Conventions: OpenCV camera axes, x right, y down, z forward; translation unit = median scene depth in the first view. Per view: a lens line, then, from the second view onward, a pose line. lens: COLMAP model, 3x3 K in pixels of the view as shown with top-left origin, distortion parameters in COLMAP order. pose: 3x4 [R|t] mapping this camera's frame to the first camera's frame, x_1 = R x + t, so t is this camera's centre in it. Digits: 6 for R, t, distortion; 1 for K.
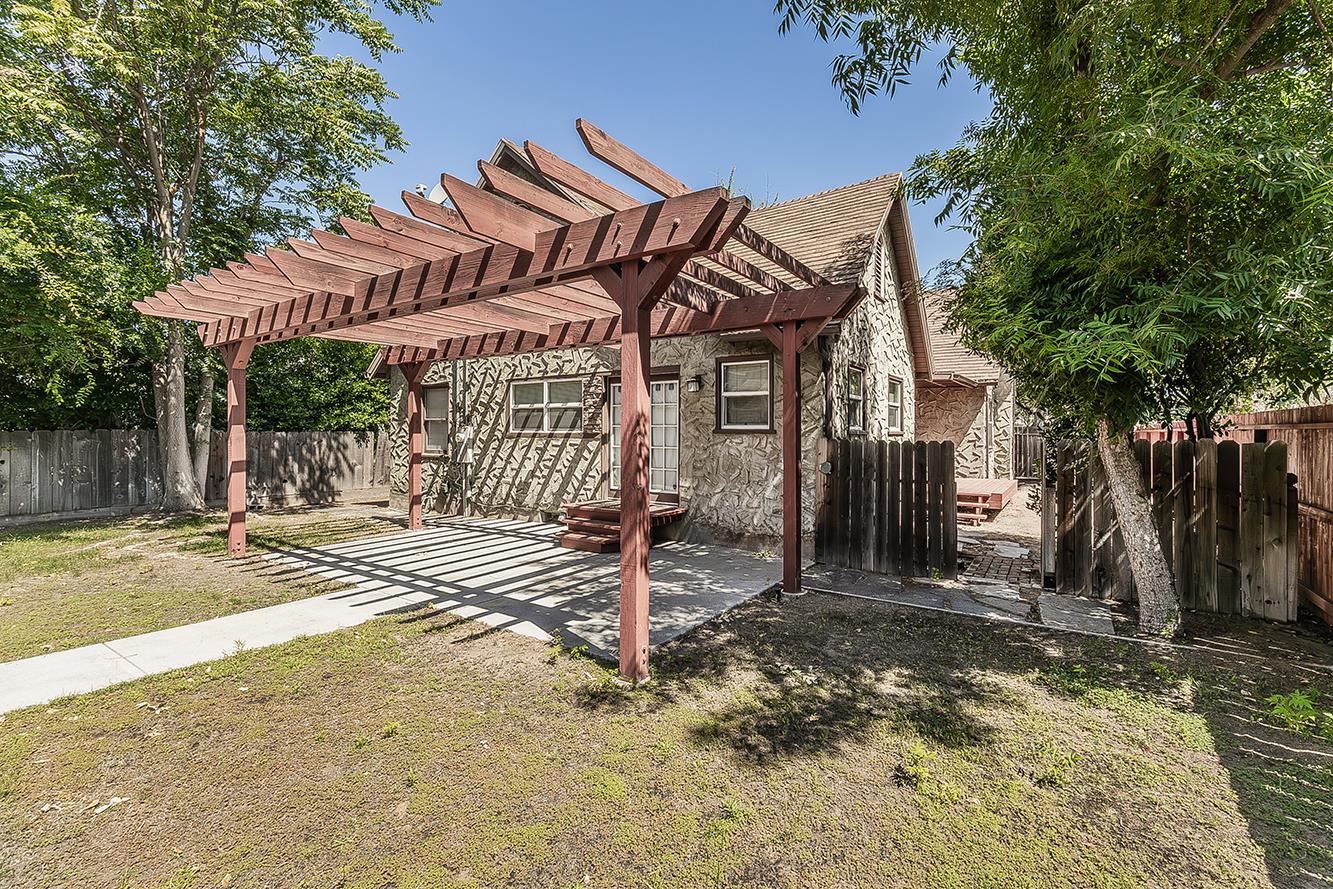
lens RADIAL K [[573.8, 0, 680.9], [0, 573.8, 433.7], [0, 0, 1]] dist [-0.002900, -0.000071]
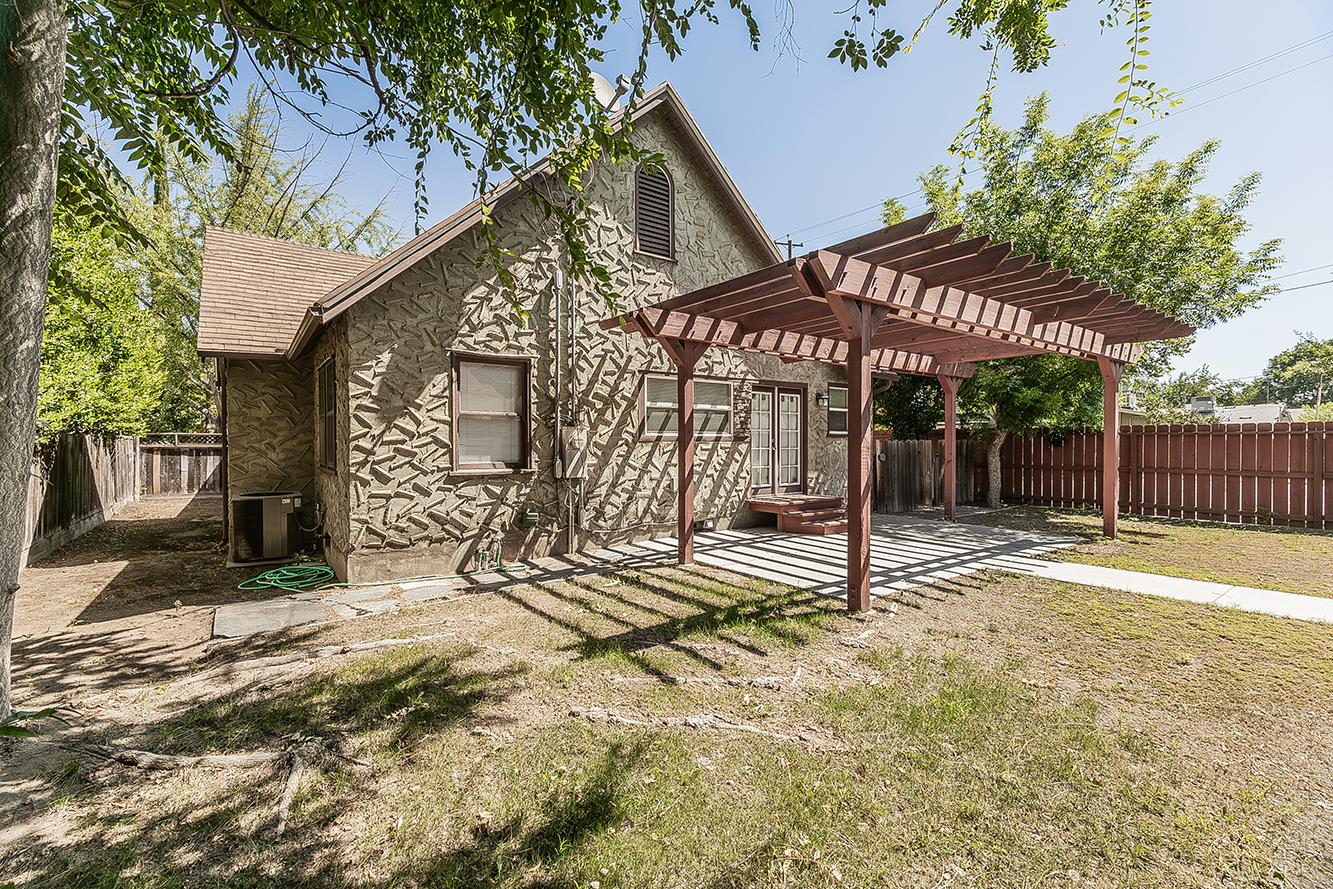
lens RADIAL K [[573.8, 0, 666.1], [0, 573.8, 445.7], [0, 0, 1]] dist [-0.002900, -0.000071]
pose [[0.341437, -0.012685, 0.939819, -1.080380], [0.000004, 0.999909, 0.013494, 0.001785], [-0.939905, -0.004603, 0.341406, 0.702875]]
